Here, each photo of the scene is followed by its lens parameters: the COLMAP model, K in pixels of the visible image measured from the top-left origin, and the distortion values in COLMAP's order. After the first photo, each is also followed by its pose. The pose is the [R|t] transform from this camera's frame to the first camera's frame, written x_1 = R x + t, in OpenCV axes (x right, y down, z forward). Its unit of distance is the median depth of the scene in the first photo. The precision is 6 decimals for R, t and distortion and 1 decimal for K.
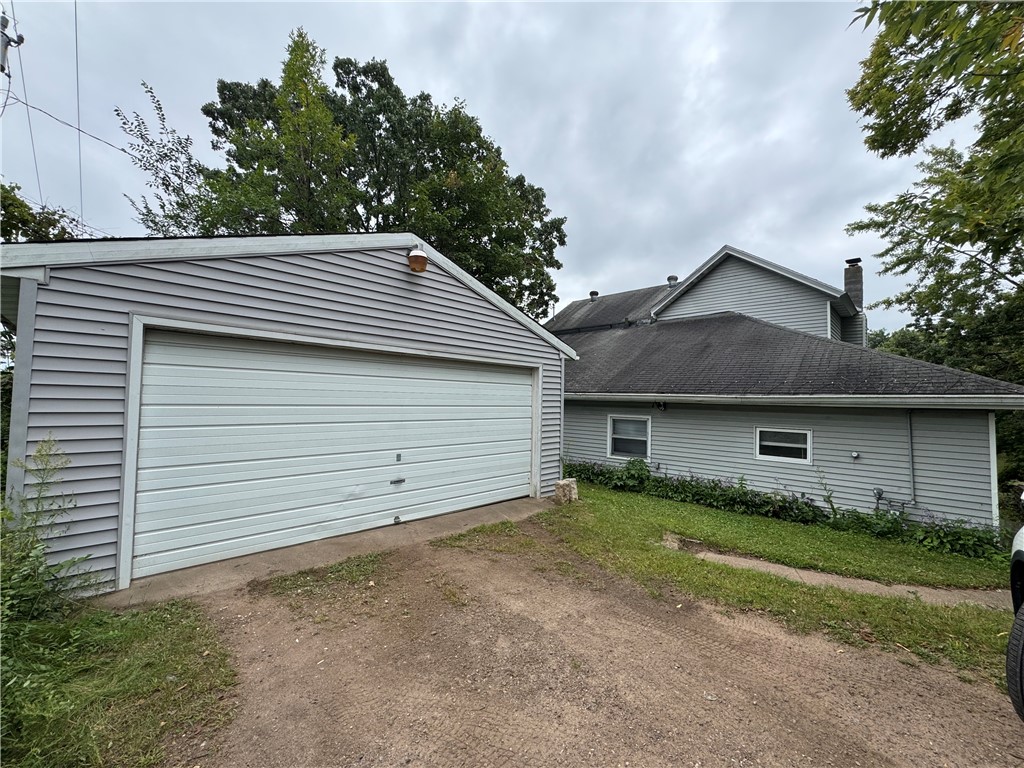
lens RADIAL K [[407.5, 0, 512.0], [0, 407.5, 384.0], [0, 0, 1]] dist [-0.001071, -0.000135]
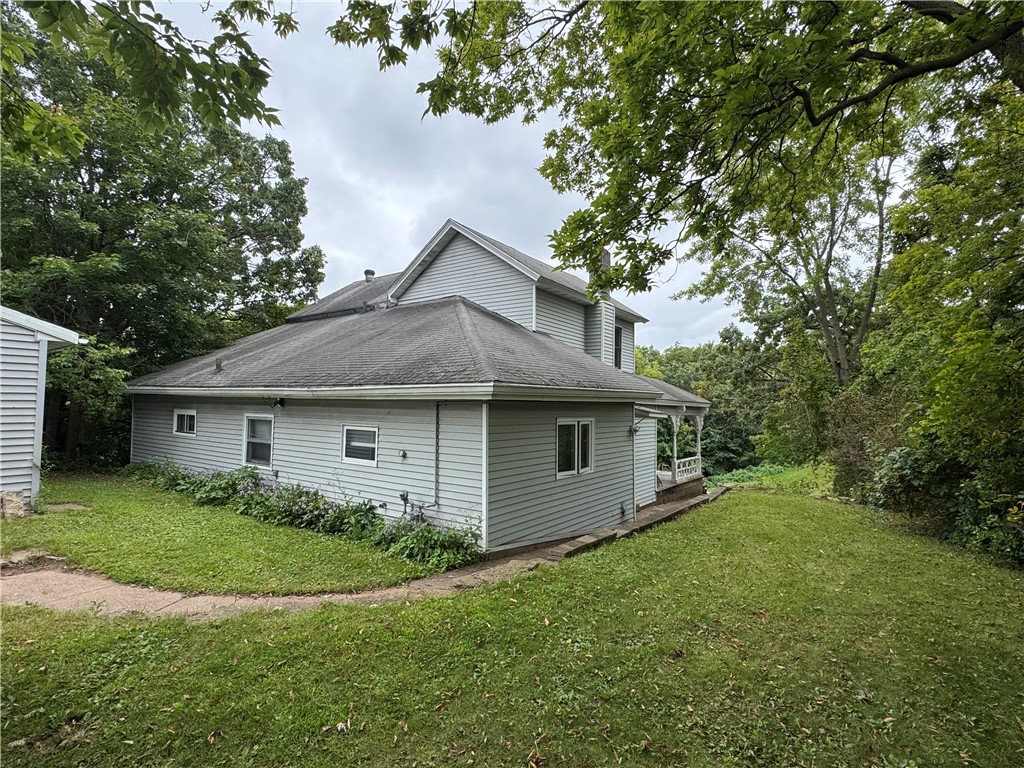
lens RADIAL K [[491.8, 0, 512.0], [0, 491.8, 384.0], [0, 0, 1]] dist [-0.000530, 0.000027]
pose [[0.990459, 0.001366, 0.137803, 0.829805], [-0.000587, 0.999984, -0.005695, 0.025063], [-0.137808, 0.005560, 0.990443, -0.080717]]
